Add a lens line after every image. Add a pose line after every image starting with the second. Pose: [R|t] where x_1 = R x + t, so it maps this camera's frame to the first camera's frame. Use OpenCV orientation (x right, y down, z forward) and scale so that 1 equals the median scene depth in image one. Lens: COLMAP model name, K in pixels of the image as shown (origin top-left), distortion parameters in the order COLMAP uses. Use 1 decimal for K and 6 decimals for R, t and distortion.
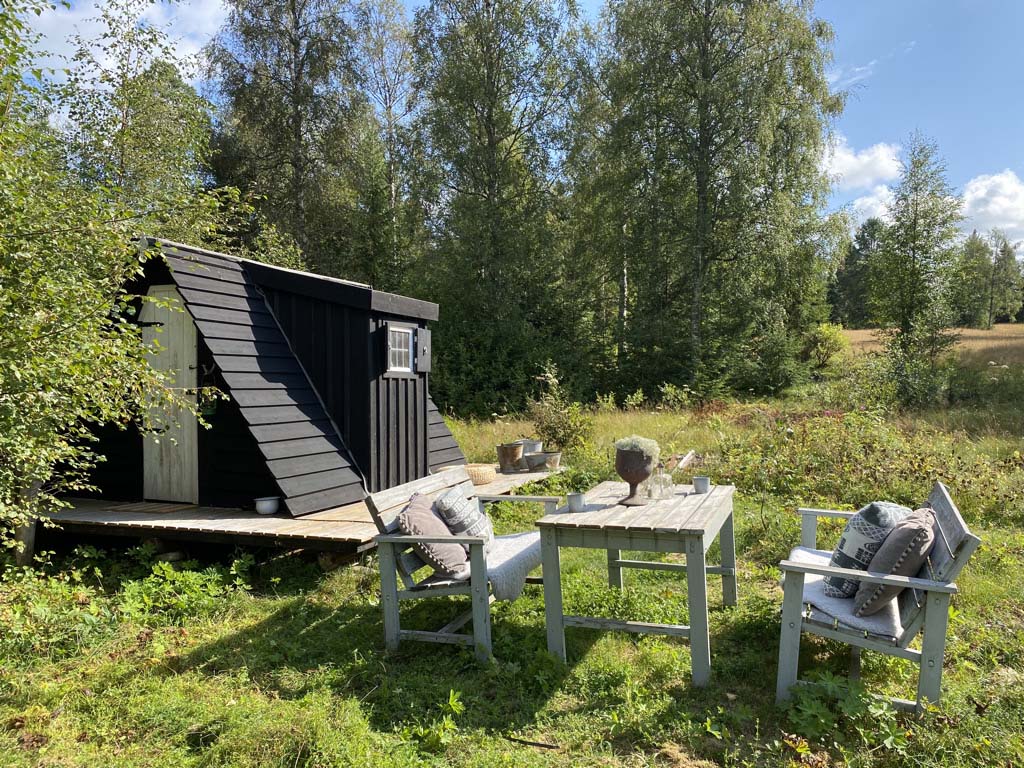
lens RADIAL K [[813.5, 0, 511.8], [0, 813.5, 382.8], [0, 0, 1]] dist [0.036776, -0.020429]
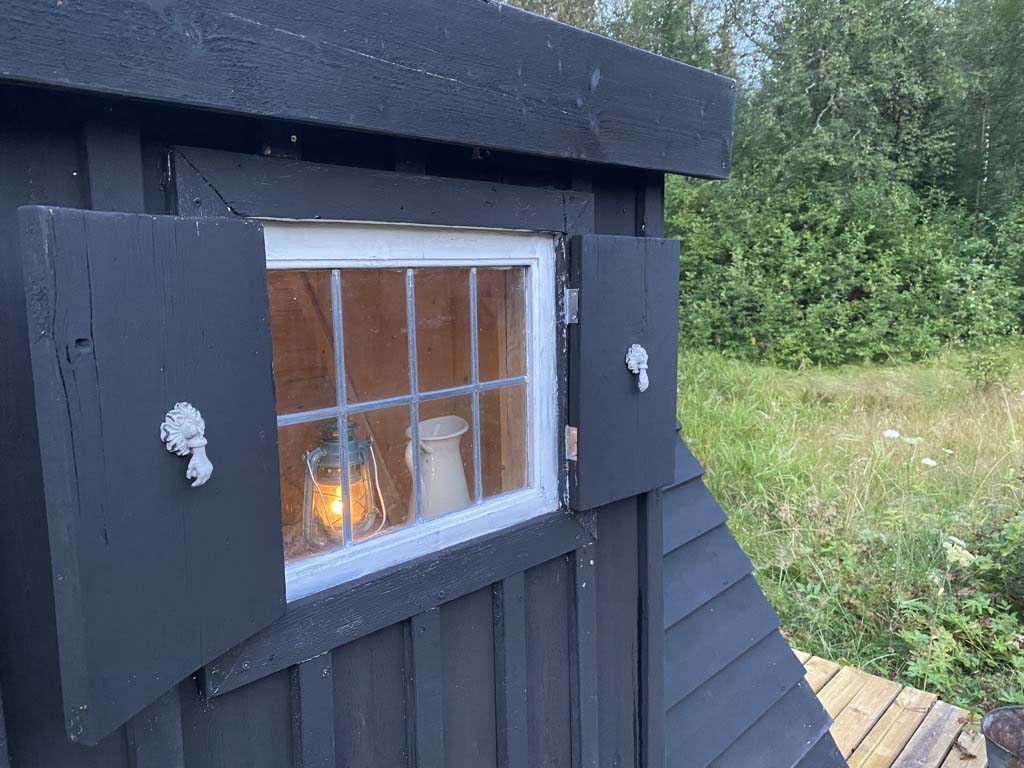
lens RADIAL K [[813.5, 0, 512.0], [0, 813.5, 382.2], [0, 0, 1]] dist [0.036776, -0.020429]
pose [[0.932161, 0.044392, -0.359312, -0.027242], [0.010411, 0.988757, 0.149168, -0.024308], [0.361894, -0.142789, 0.921219, 0.337414]]
